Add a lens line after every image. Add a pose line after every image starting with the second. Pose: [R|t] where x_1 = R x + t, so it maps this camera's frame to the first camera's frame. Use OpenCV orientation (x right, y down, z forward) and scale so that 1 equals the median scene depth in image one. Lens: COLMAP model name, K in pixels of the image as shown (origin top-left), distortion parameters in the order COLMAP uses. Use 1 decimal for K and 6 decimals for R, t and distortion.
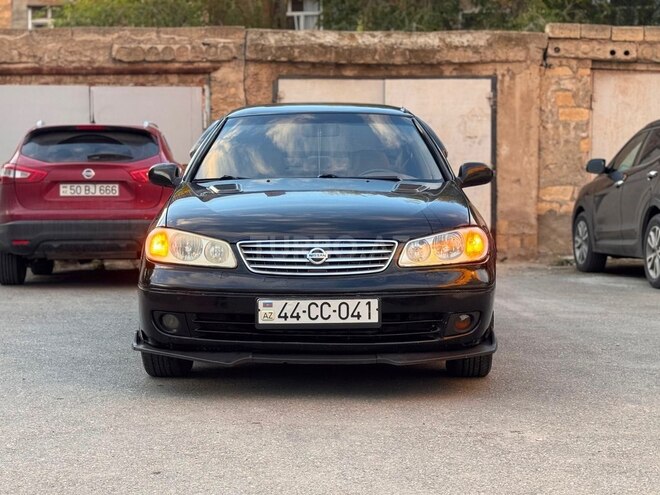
lens RADIAL K [[1259.6, 0, 328.6], [0, 1259.6, 249.1], [0, 0, 1]] dist [0.129163, 0.000000]
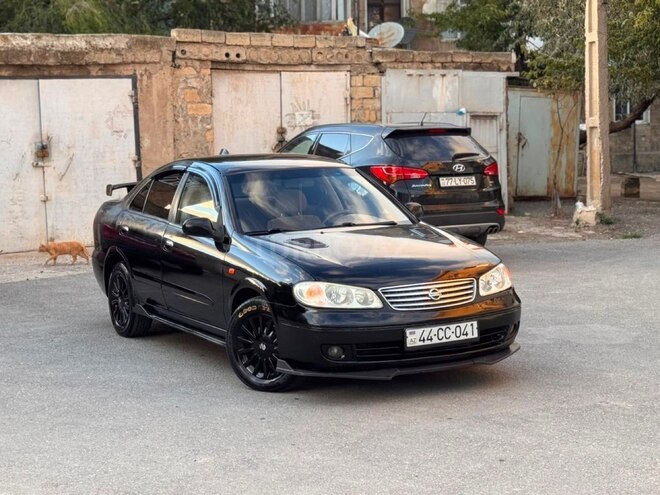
lens RADIAL K [[1259.6, 0, 327.7], [0, 1259.6, 240.6], [0, 0, 1]] dist [0.129163, 0.000000]
pose [[0.880407, -0.067323, 0.469416, -0.341998], [0.047951, 0.997436, 0.053116, -0.059857], [-0.471788, -0.024254, 0.881378, -0.081503]]
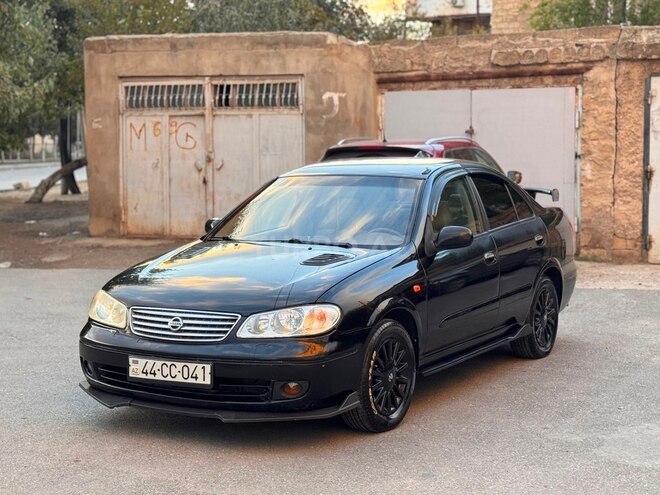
lens RADIAL K [[1259.6, 0, 328.8], [0, 1259.6, 246.5], [0, 0, 1]] dist [0.129163, 0.000000]
pose [[0.872016, 0.041008, -0.487757, 0.311533], [-0.022057, 0.998764, 0.044538, -0.055509], [0.488980, -0.028079, 0.871843, 0.010163]]
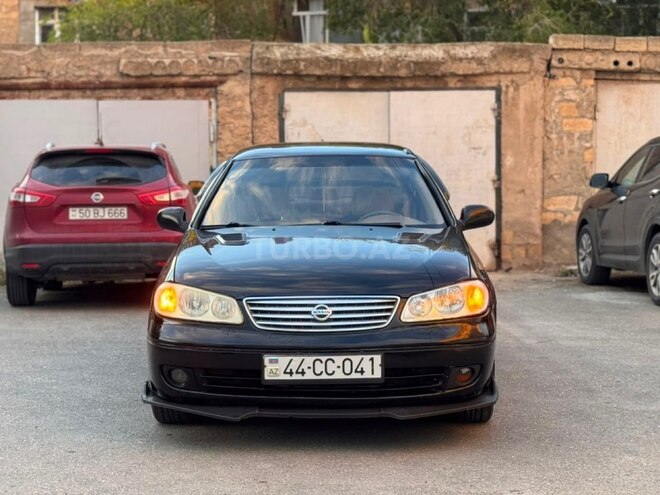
lens RADIAL K [[1259.6, 0, 328.4], [0, 1259.6, 245.3], [0, 0, 1]] dist [0.129163, 0.000000]
pose [[0.999970, -0.005032, -0.005956, 0.001345], [0.005069, 0.999968, 0.006232, -0.024696], [0.005925, -0.006263, 0.999963, -0.011690]]
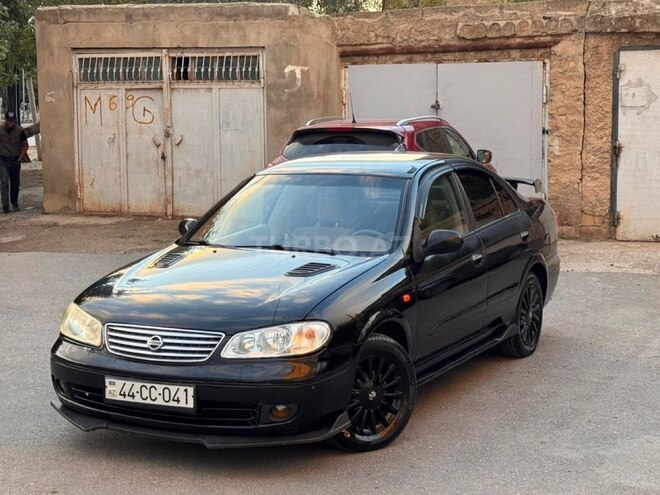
lens RADIAL K [[1259.6, 0, 328.1], [0, 1259.6, 245.5], [0, 0, 1]] dist [0.129163, 0.000000]
pose [[0.890624, 0.049282, -0.452063, 0.282472], [-0.016750, 0.996991, 0.075687, -0.075373], [0.454432, -0.059836, 0.888769, 0.030090]]
